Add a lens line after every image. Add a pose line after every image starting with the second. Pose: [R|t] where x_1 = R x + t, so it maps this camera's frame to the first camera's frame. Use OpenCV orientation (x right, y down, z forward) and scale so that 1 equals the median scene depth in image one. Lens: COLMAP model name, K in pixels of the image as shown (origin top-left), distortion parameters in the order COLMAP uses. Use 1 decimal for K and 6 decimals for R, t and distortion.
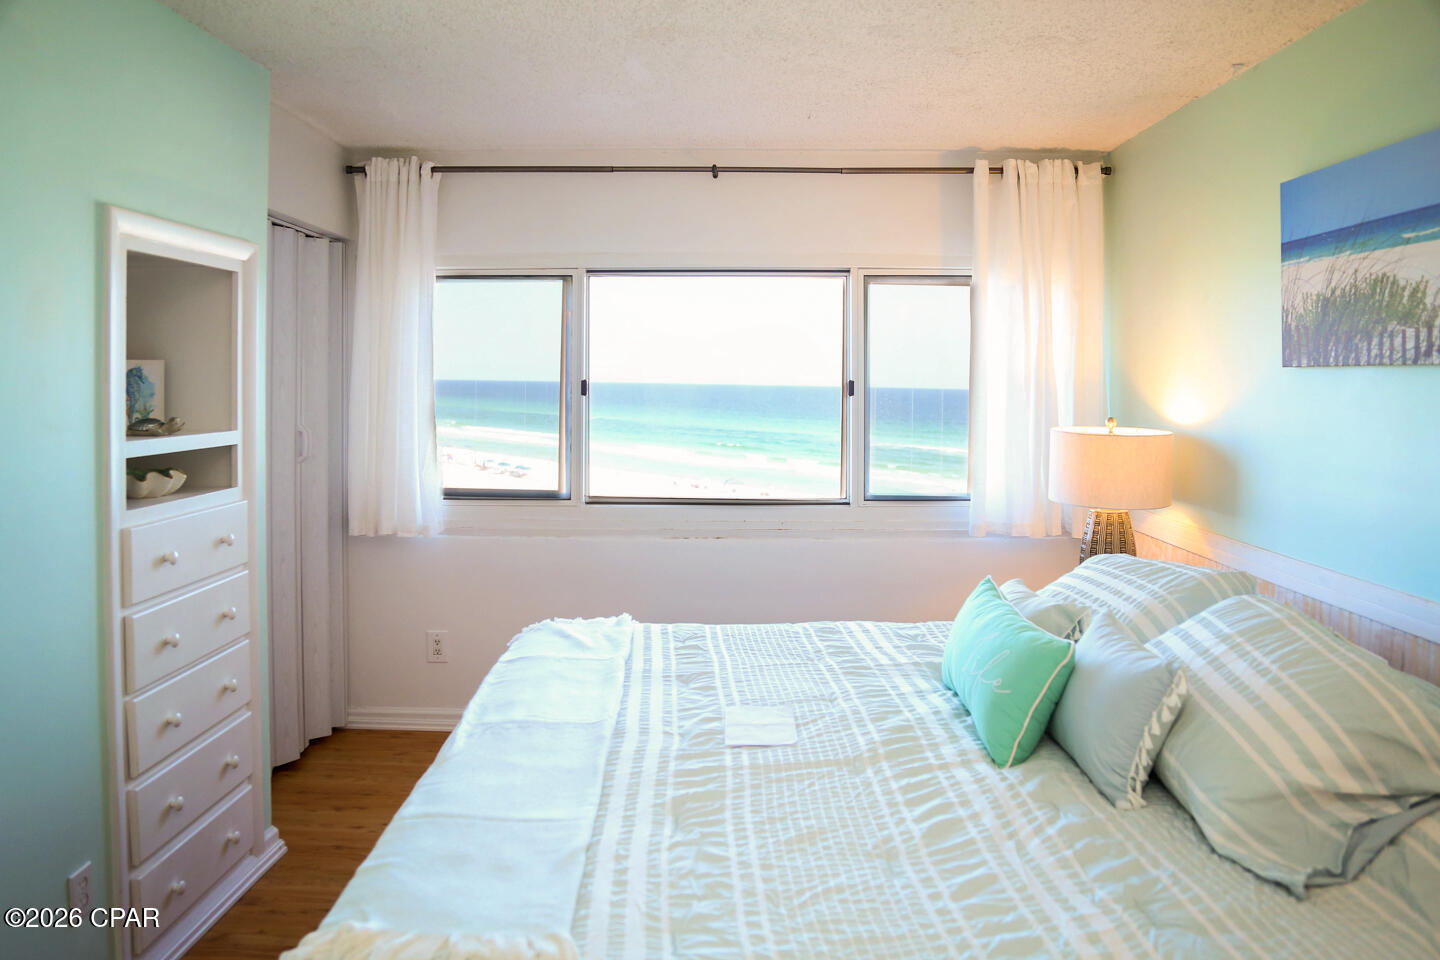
lens RADIAL K [[998.2, 0, 725.1], [0, 998.2, 391.5], [0, 0, 1]] dist [-0.075515, 0.006712]
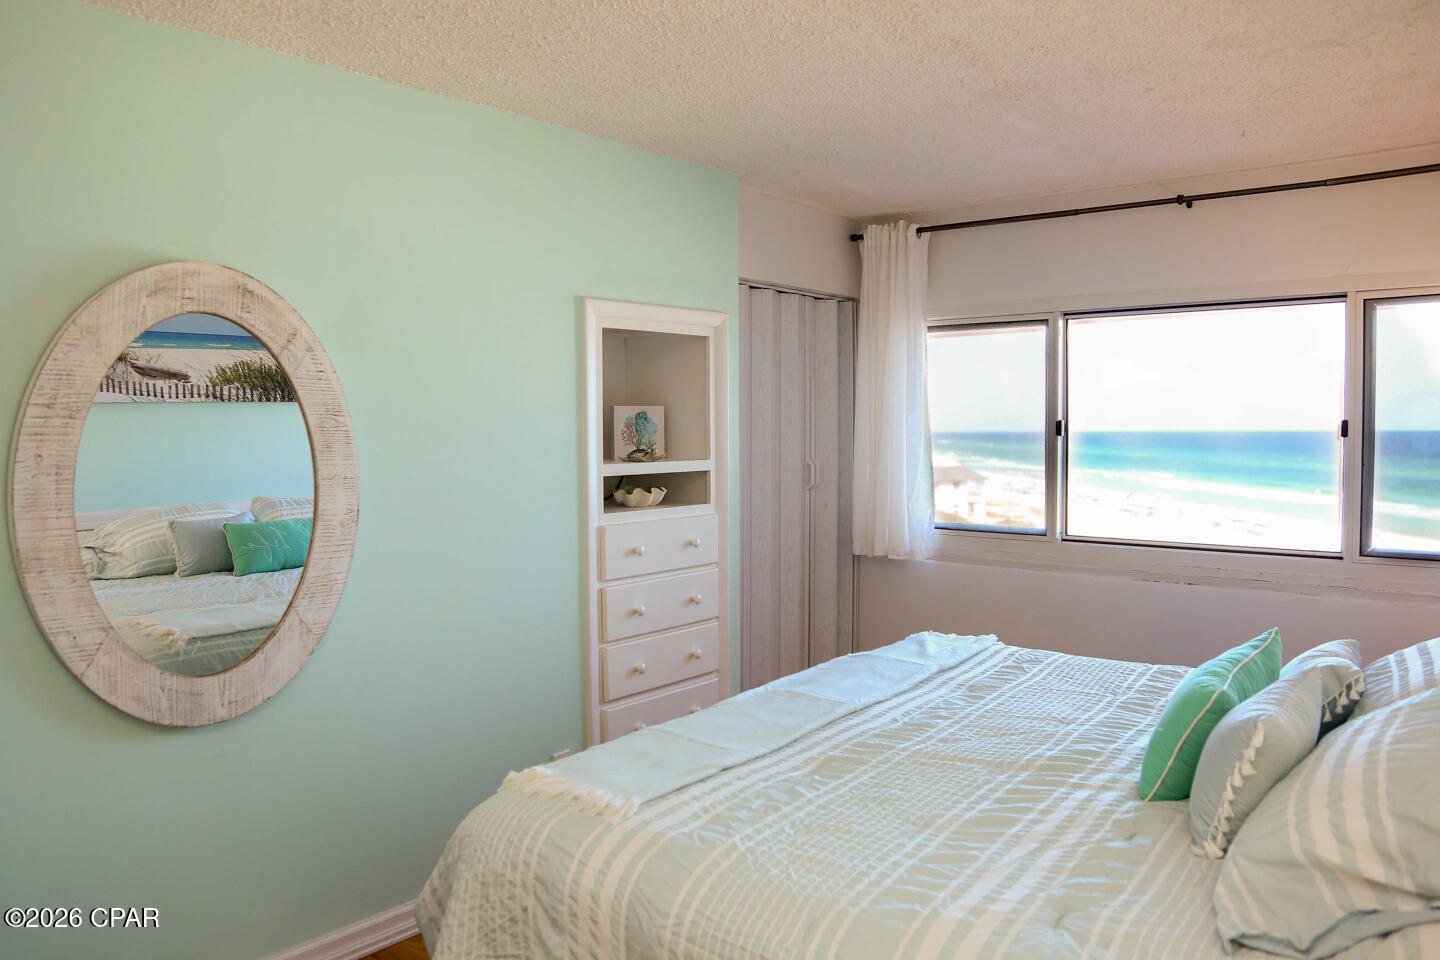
lens RADIAL K [[992.7, 0, 720.0], [0, 992.7, 480.0], [0, 0, 1]] dist [-0.080047, 0.002393]
pose [[0.785995, 0.031020, -0.617454, 0.518666], [-0.002132, 0.998870, 0.047468, 0.006902], [0.618229, -0.035993, 0.785174, -0.035961]]
